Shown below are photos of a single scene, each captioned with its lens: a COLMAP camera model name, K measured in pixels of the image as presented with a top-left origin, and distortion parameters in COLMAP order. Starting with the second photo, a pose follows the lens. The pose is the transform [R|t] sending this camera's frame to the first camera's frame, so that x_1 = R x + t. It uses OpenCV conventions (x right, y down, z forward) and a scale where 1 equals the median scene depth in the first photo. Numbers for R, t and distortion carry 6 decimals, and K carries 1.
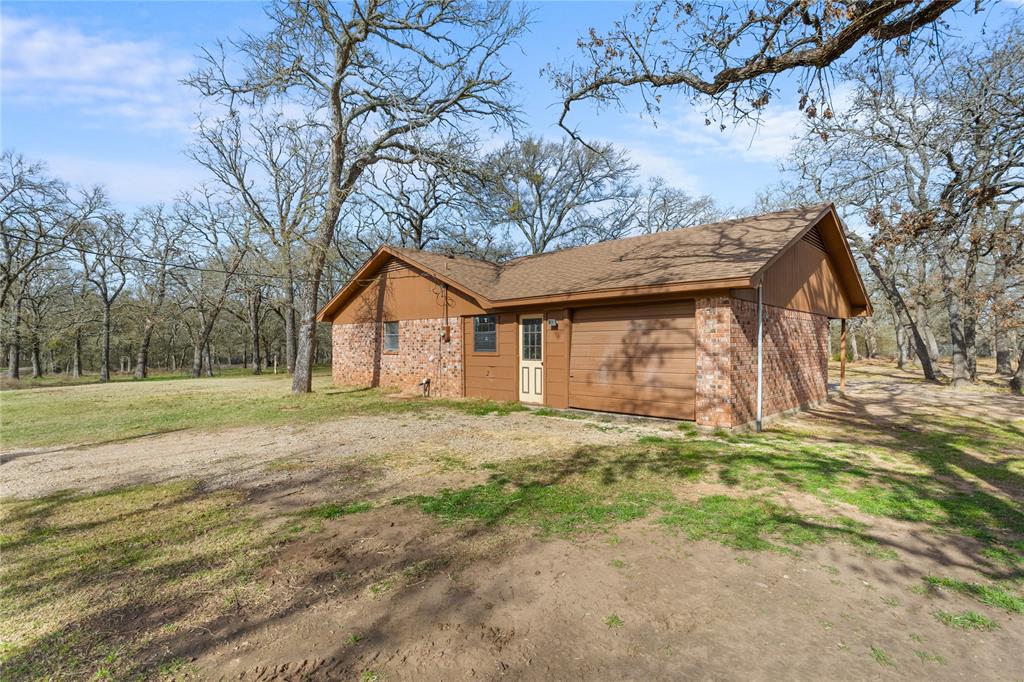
lens RADIAL K [[489.5, 0, 510.3], [0, 489.5, 340.7], [0, 0, 1]] dist [0.001010, 0.001536]
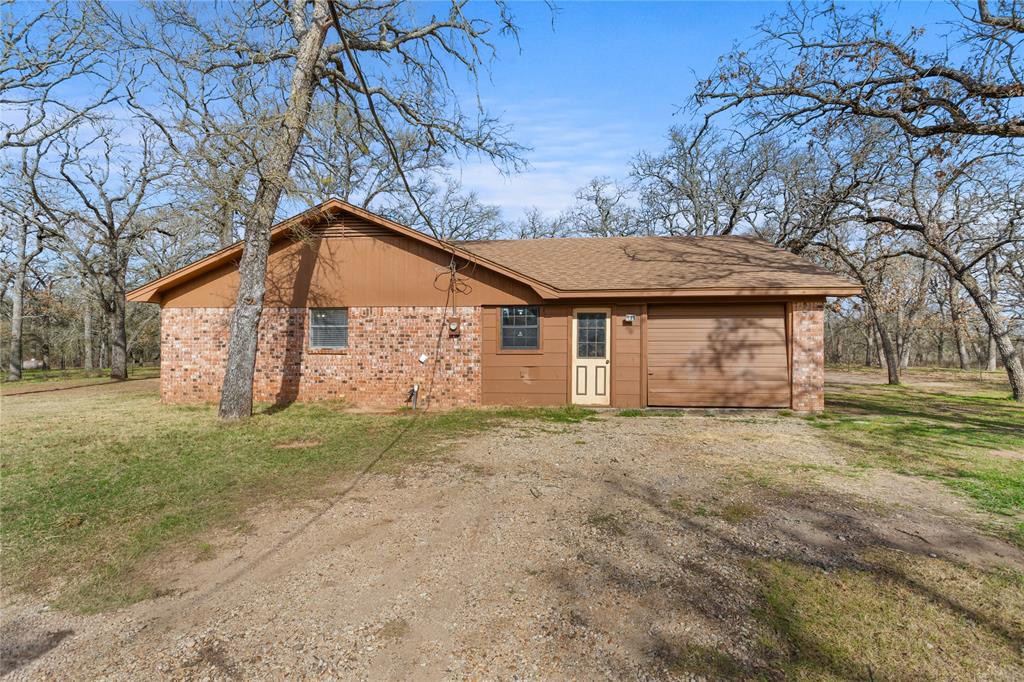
lens RADIAL K [[489.5, 0, 514.6], [0, 489.5, 346.5], [0, 0, 1]] dist [0.001010, 0.001536]
pose [[0.780983, 0.004206, 0.624538, -0.685988], [-0.009044, 0.999949, 0.004575, 0.016285], [-0.624487, -0.009221, 0.780981, 0.400044]]
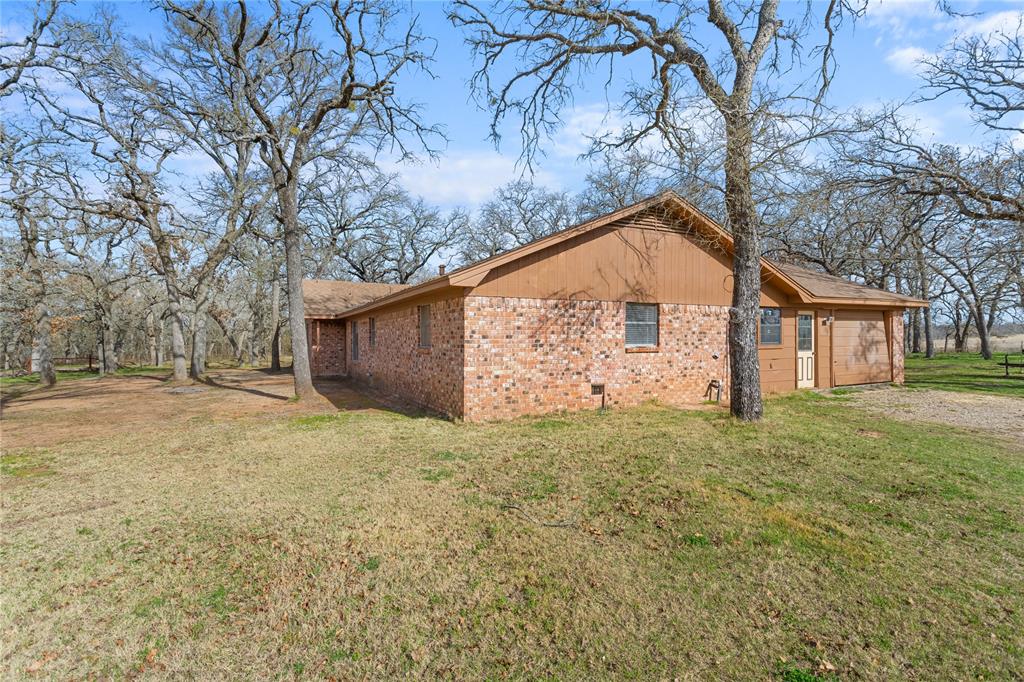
lens RADIAL K [[489.5, 0, 512.7], [0, 489.5, 340.9], [0, 0, 1]] dist [0.001010, 0.001536]
pose [[0.317029, 0.002693, 0.948412, -1.350389], [0.001150, 0.999994, -0.003224, 0.020444], [-0.948415, 0.002113, 0.317024, 1.378162]]
